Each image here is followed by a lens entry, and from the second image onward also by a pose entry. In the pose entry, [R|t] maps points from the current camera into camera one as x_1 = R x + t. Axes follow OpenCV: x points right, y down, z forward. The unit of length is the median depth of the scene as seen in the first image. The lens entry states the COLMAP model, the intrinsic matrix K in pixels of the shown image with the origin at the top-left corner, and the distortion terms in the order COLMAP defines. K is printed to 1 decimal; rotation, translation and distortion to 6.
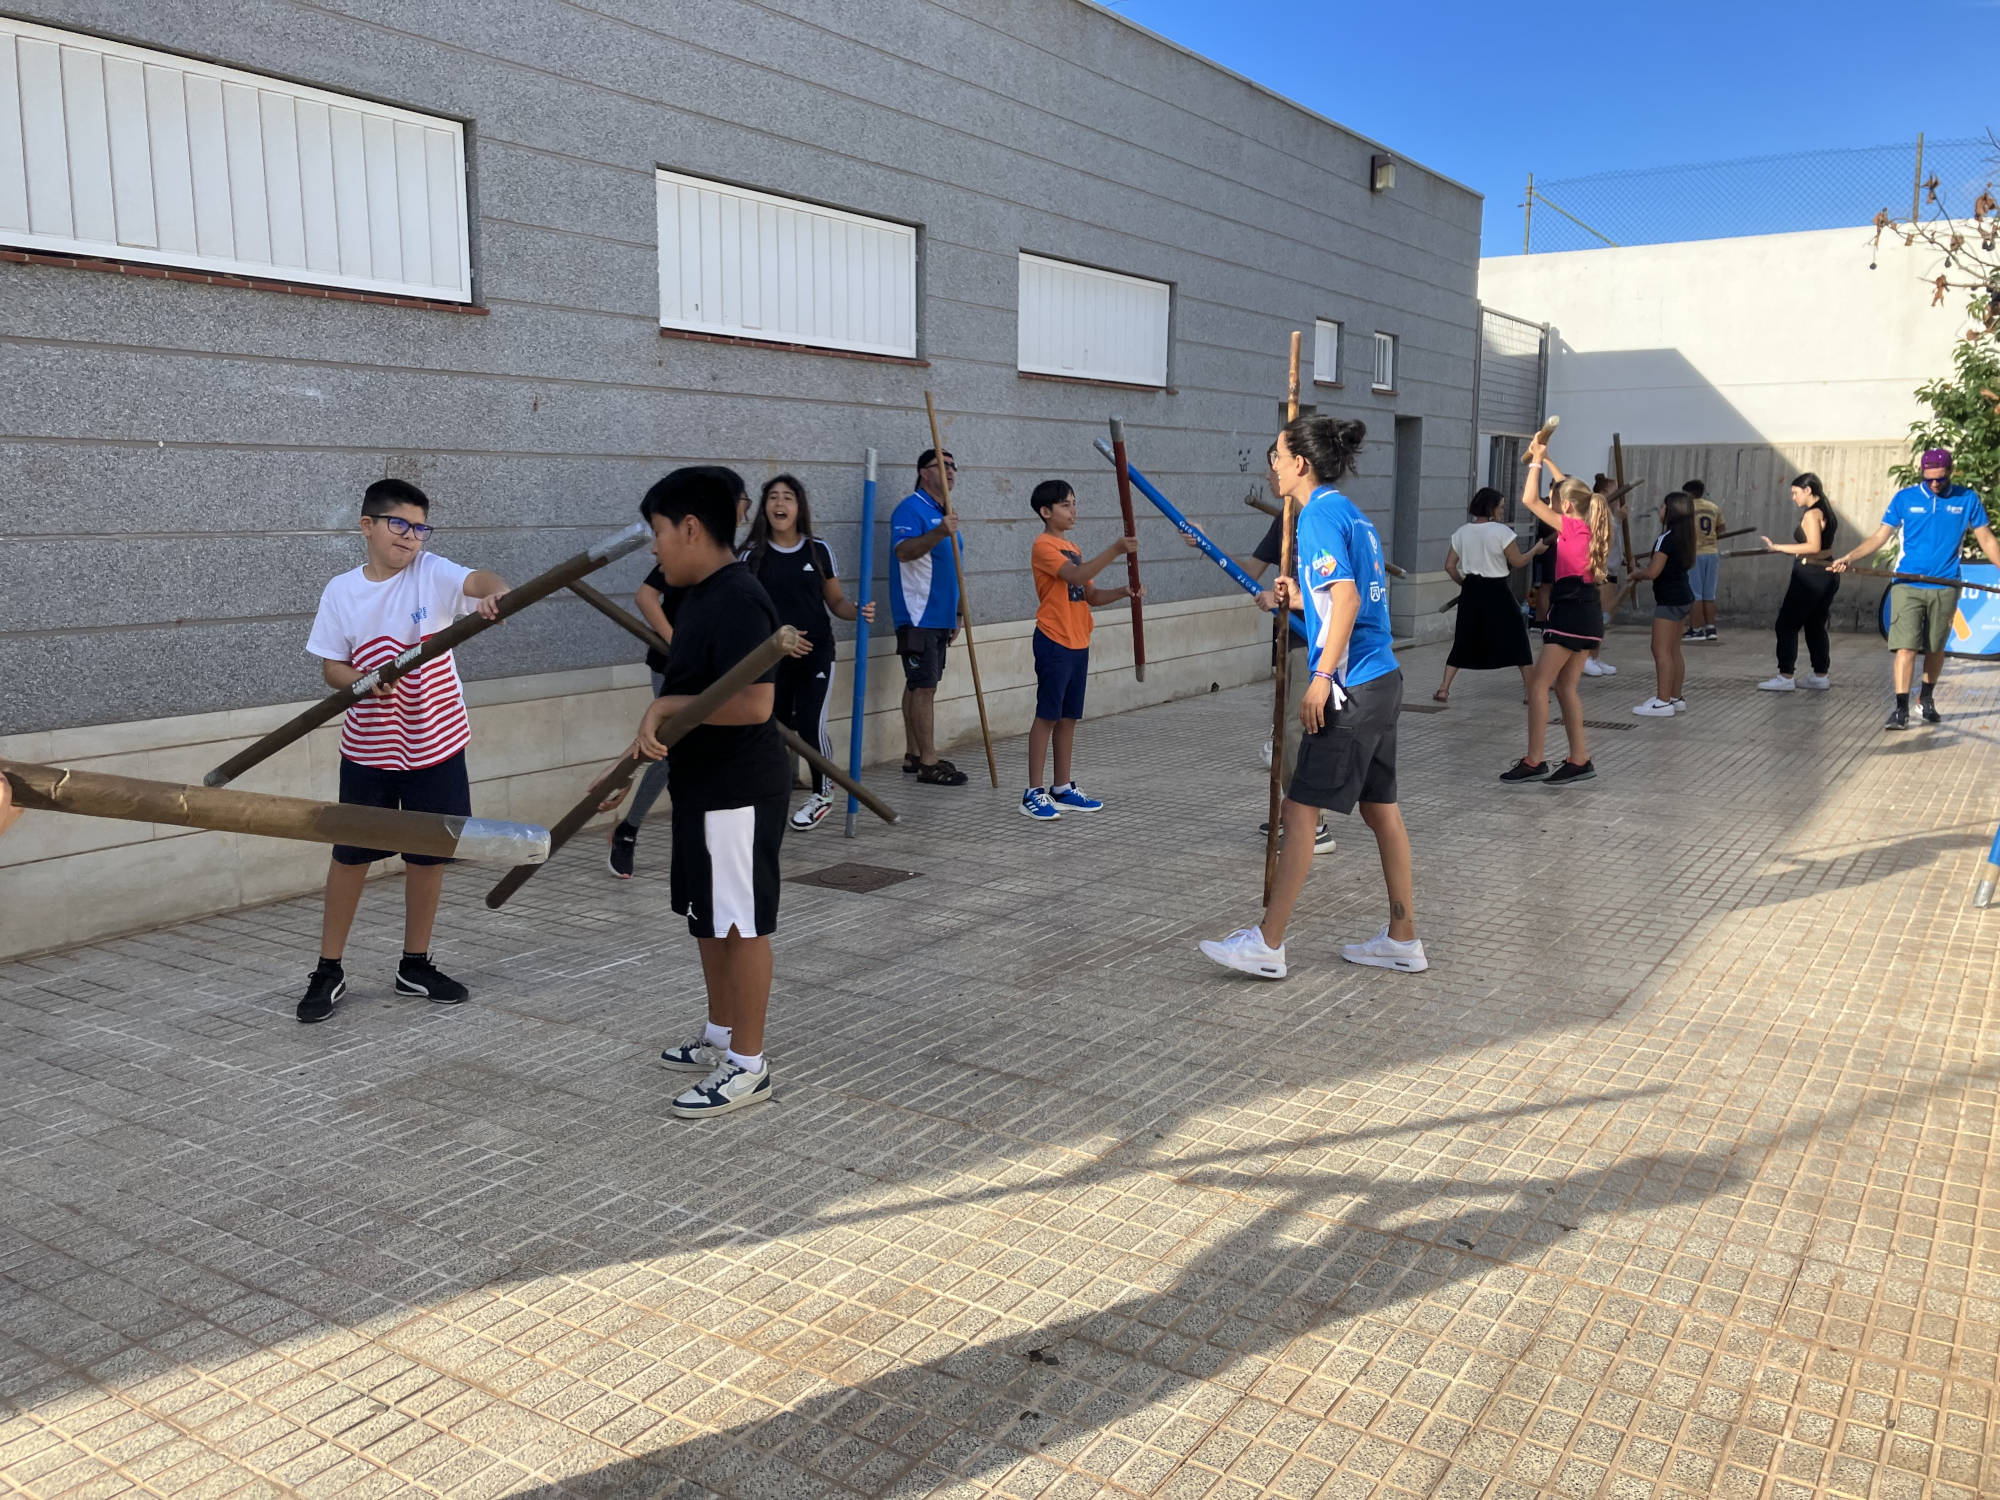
lens RADIAL K [[1645.5, 0, 994.9], [0, 1645.5, 748.9], [0, 0, 1]] dist [0.029454, -0.022649]
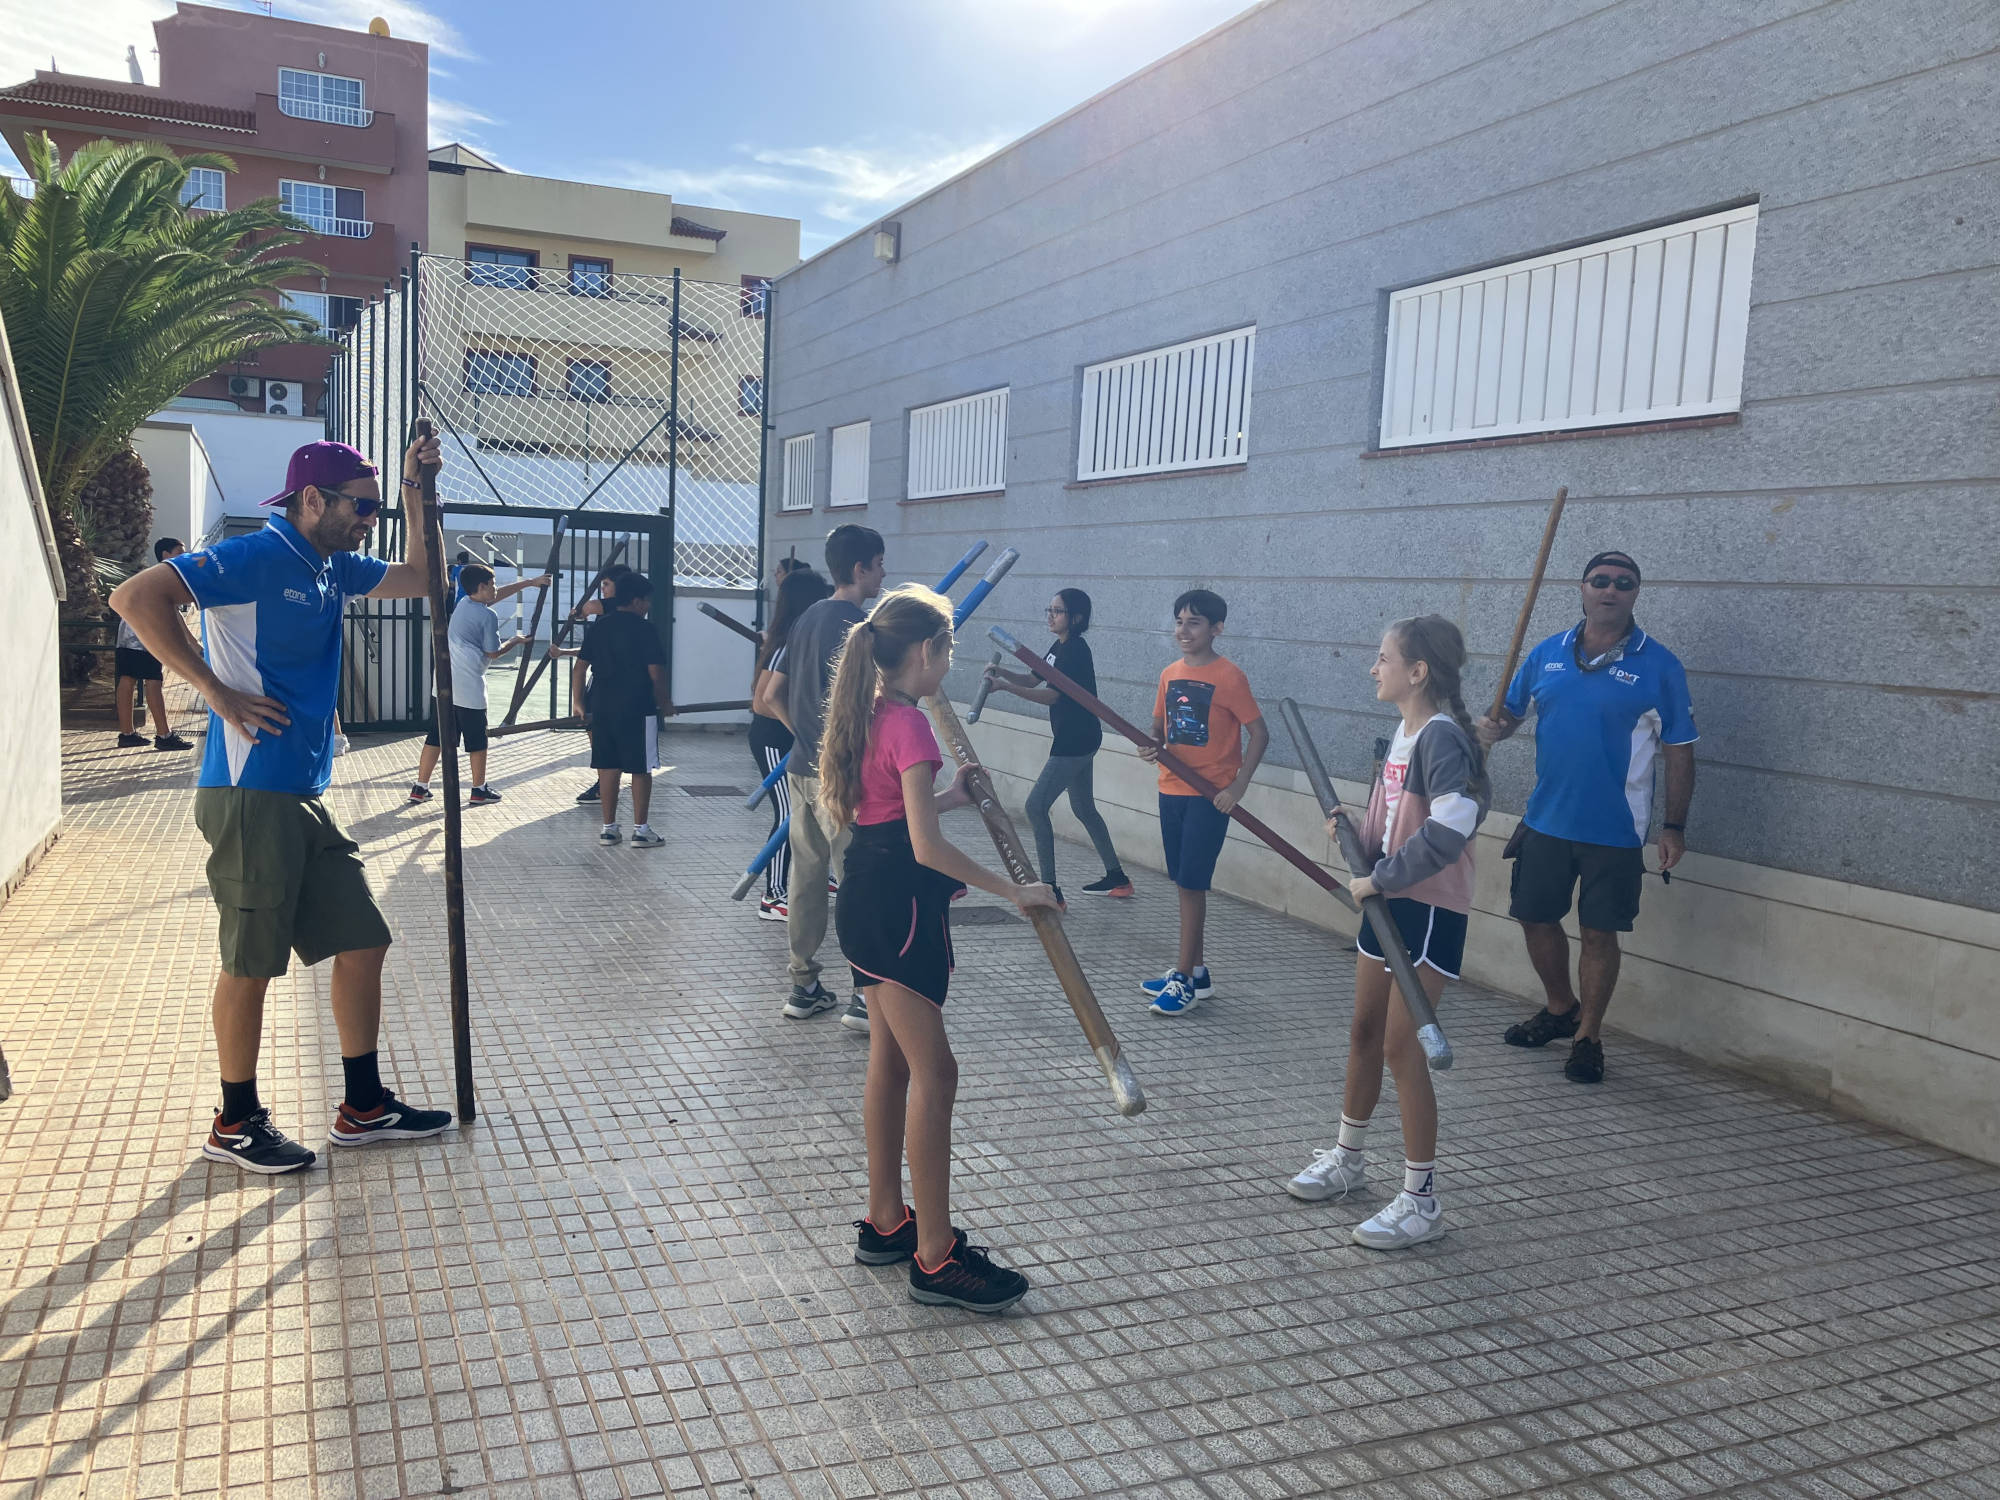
lens RADIAL K [[1645.5, 0, 987.2], [0, 1645.5, 749.9], [0, 0, 1]] dist [0.029454, -0.022649]
pose [[-0.529291, 0.069625, -0.845579, 0.760050], [-0.153074, 0.972436, 0.175887, -0.212332], [0.834518, 0.222532, -0.504044, 1.311812]]
